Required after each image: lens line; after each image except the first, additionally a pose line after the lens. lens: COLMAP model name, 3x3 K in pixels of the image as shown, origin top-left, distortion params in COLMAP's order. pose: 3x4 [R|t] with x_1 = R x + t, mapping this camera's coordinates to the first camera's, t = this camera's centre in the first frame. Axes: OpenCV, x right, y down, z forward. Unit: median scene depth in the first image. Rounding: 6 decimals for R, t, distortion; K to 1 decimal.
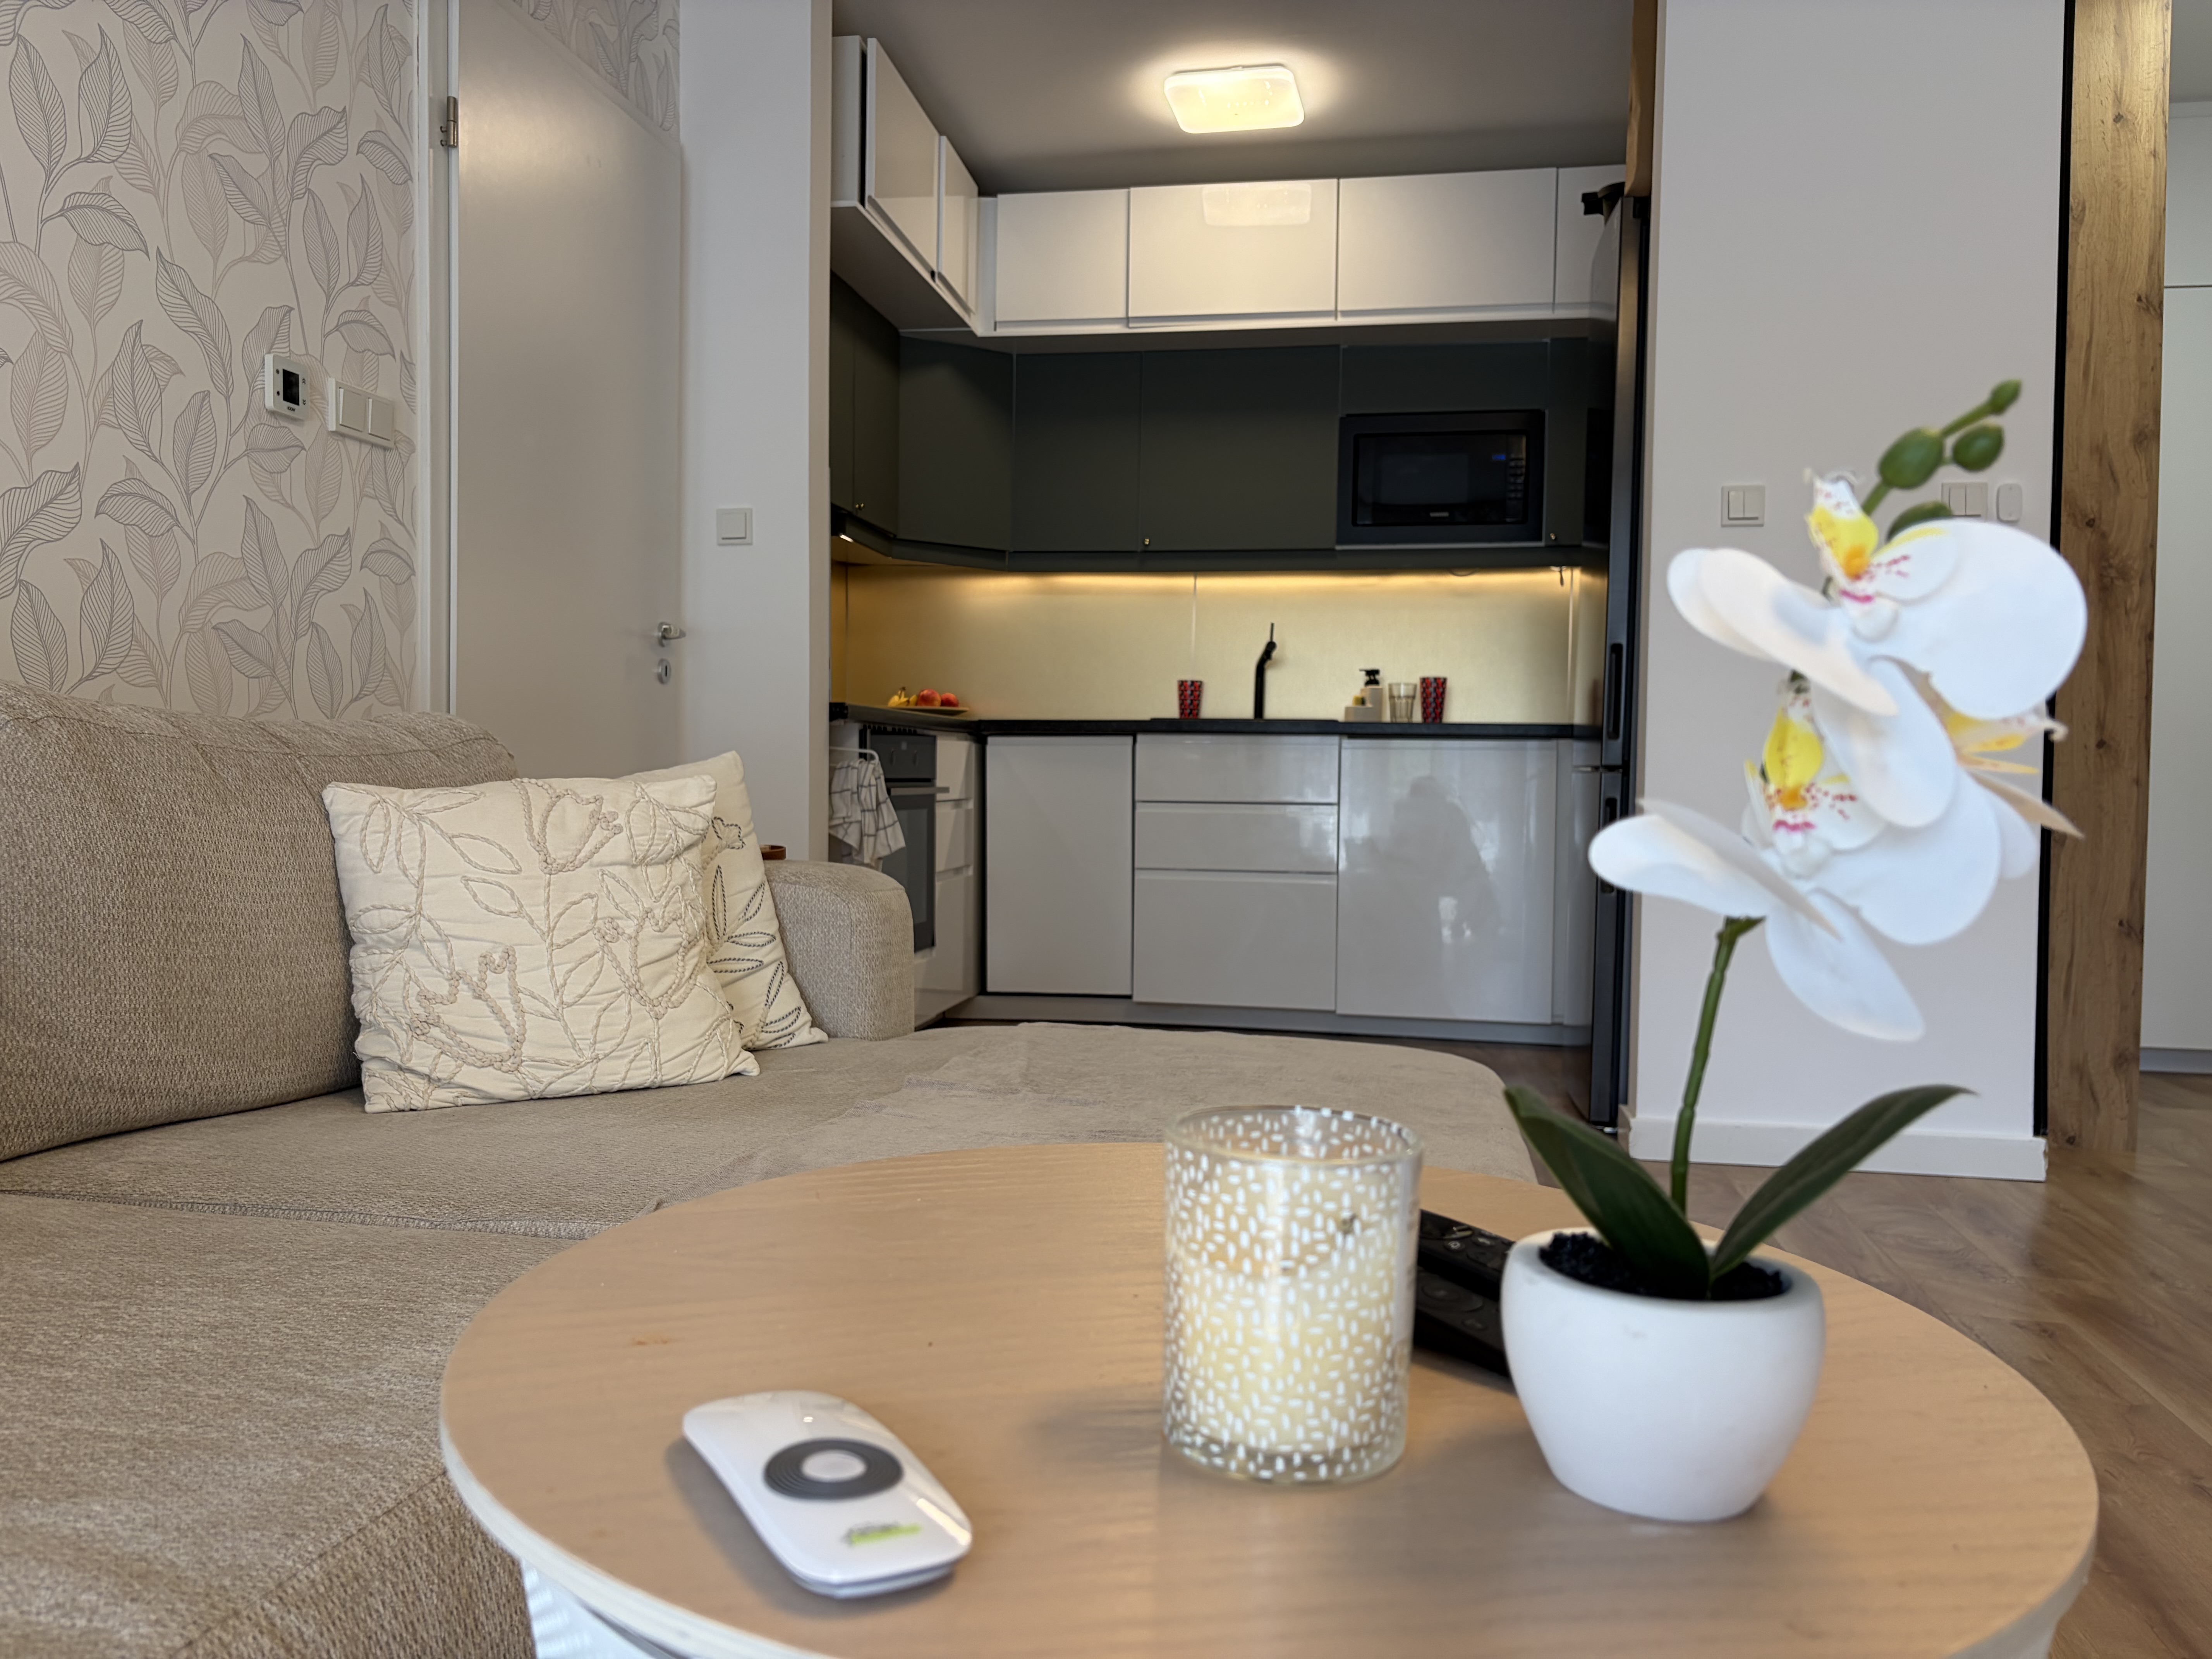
lens RADIAL K [[1657.4, 0, 1106.0], [0, 1657.4, 829.5], [0, 0, 1]] dist [0.059107, -0.074398]
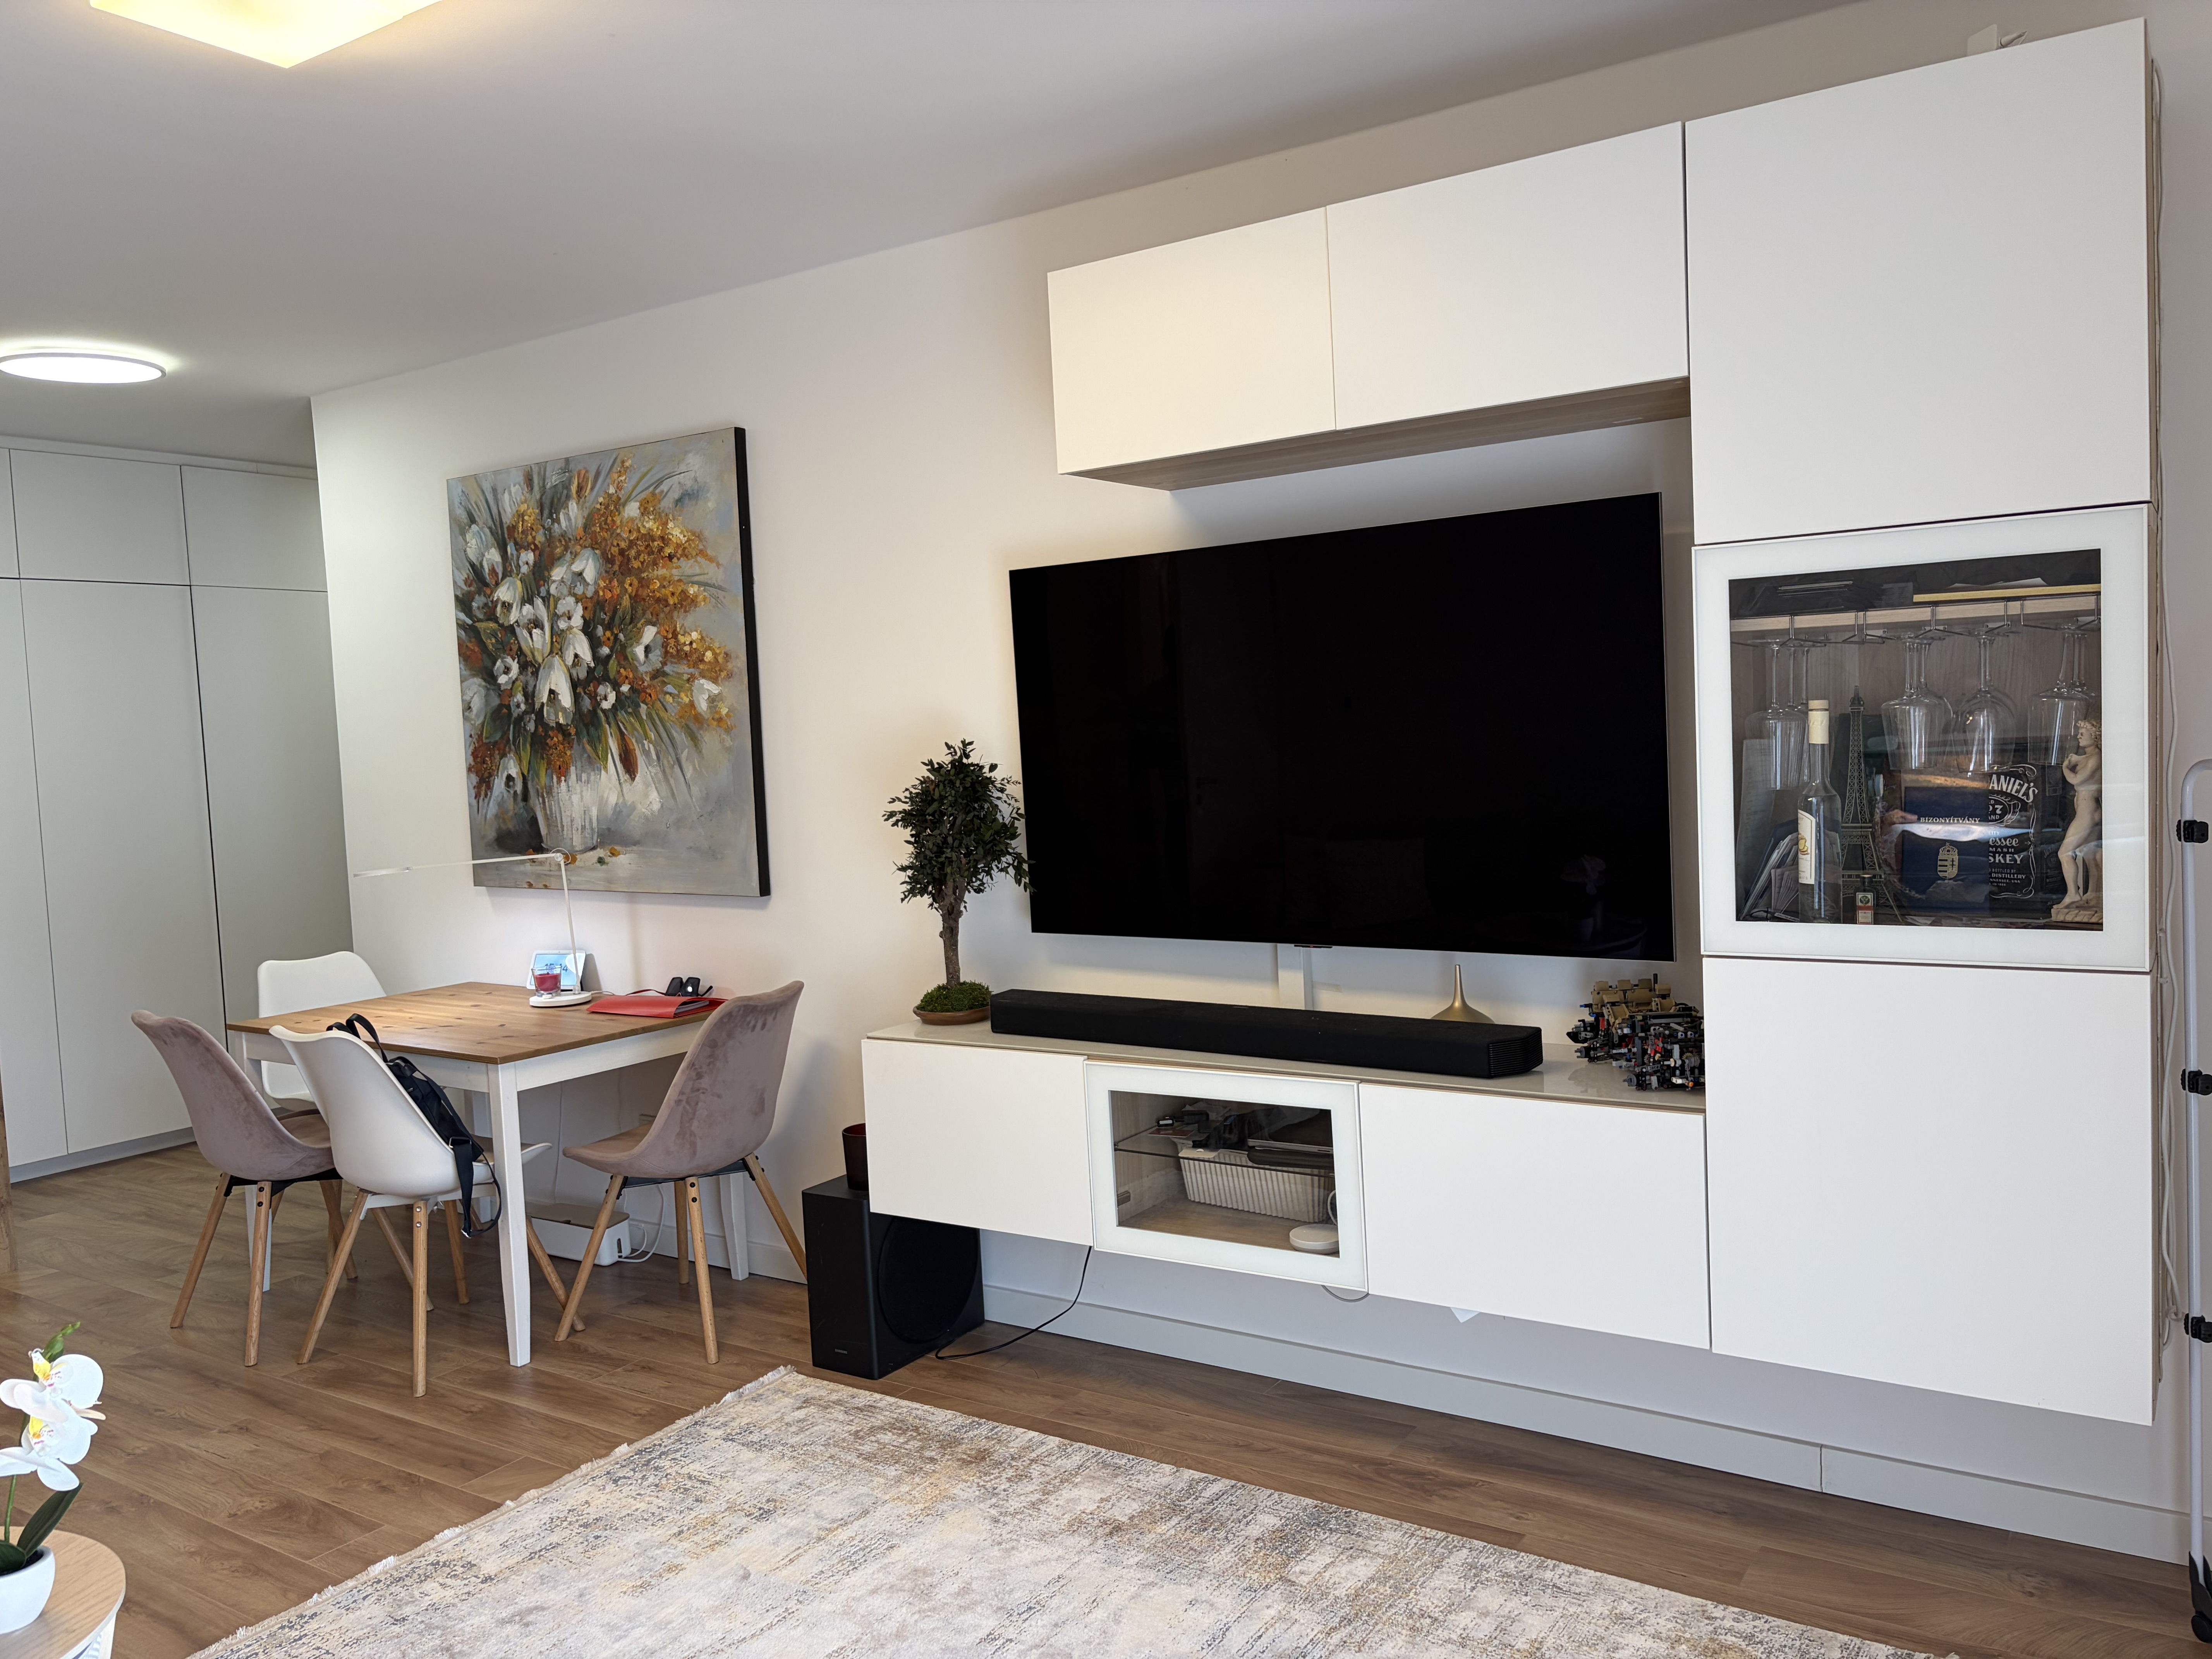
lens RADIAL K [[1673.5, 0, 1100.8], [0, 1673.5, 820.7], [0, 0, 1]] dist [0.049326, -0.052942]
pose [[0.393798, -0.087980, 0.914977, -0.292465], [0.080283, 0.994897, 0.061112, -0.205946], [-0.915684, 0.049392, 0.398852, -0.409090]]
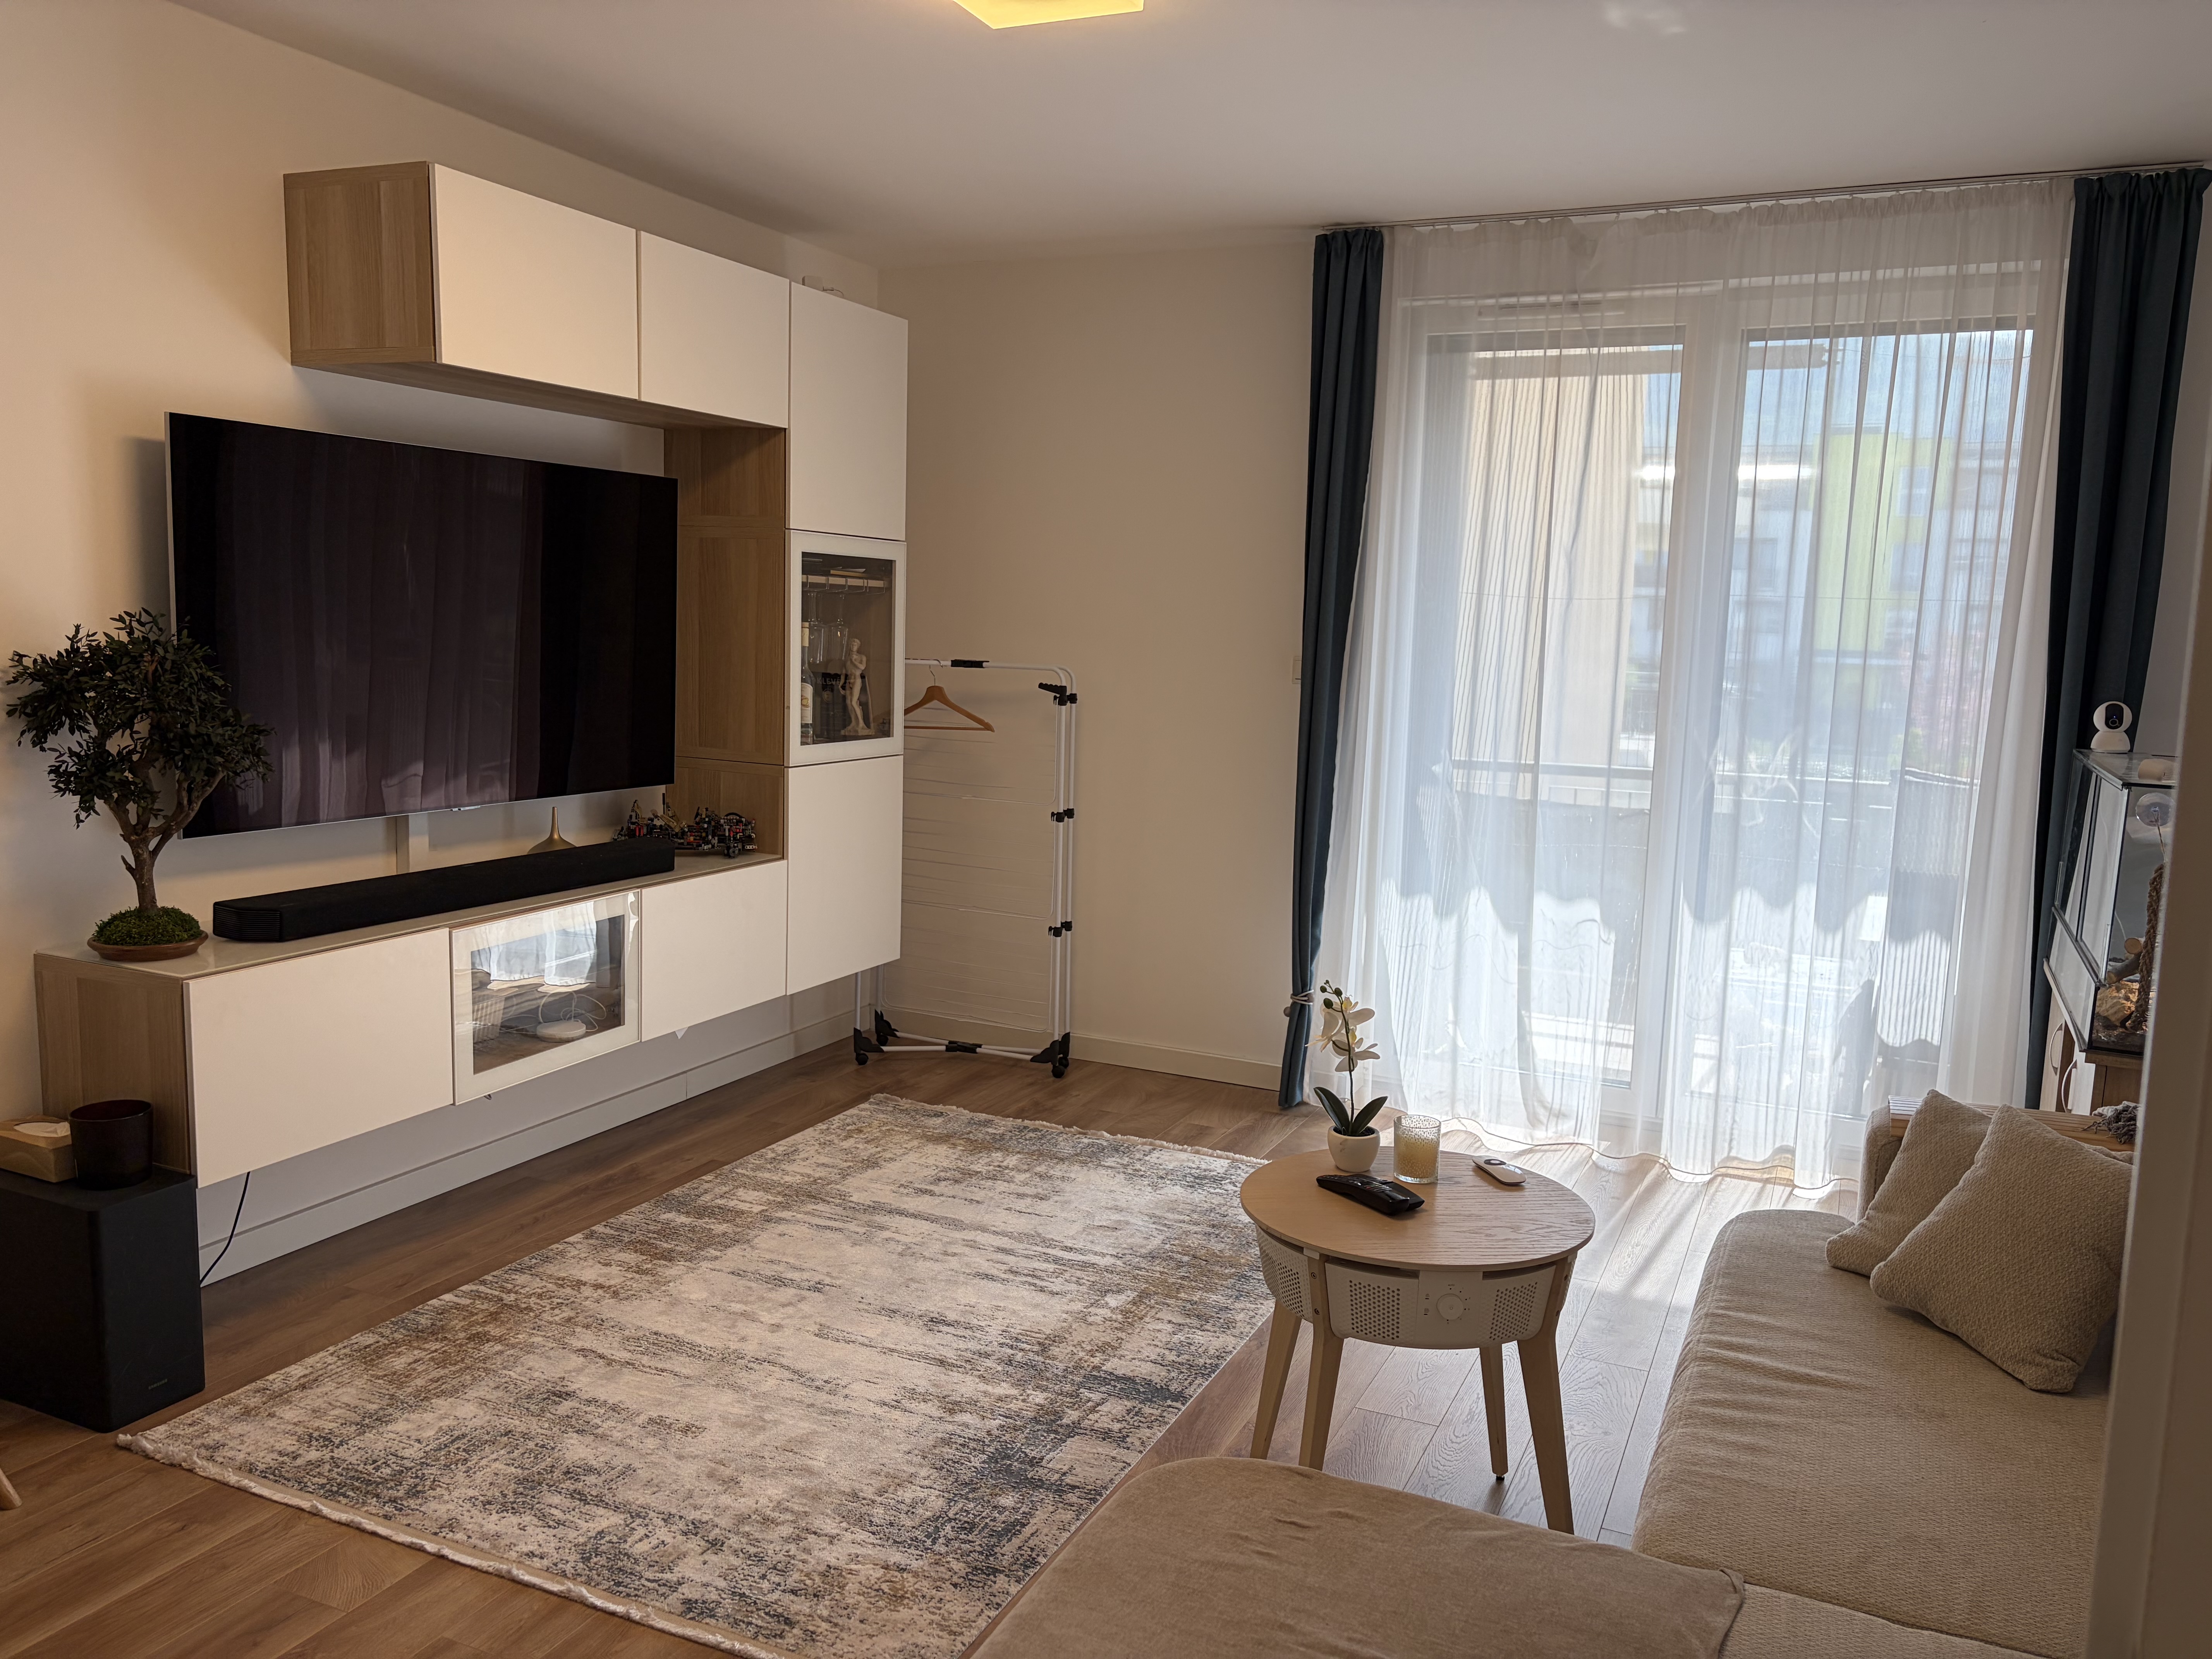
lens RADIAL K [[1695.3, 0, 1106.6], [0, 1695.3, 780.2], [0, 0, 1]] dist [0.023079, -0.002402]
pose [[-0.968946, -0.069287, 0.237367, -0.026353], [-0.038237, 0.990377, 0.133007, -0.258406], [-0.244299, 0.119800, -0.962271, 1.013696]]
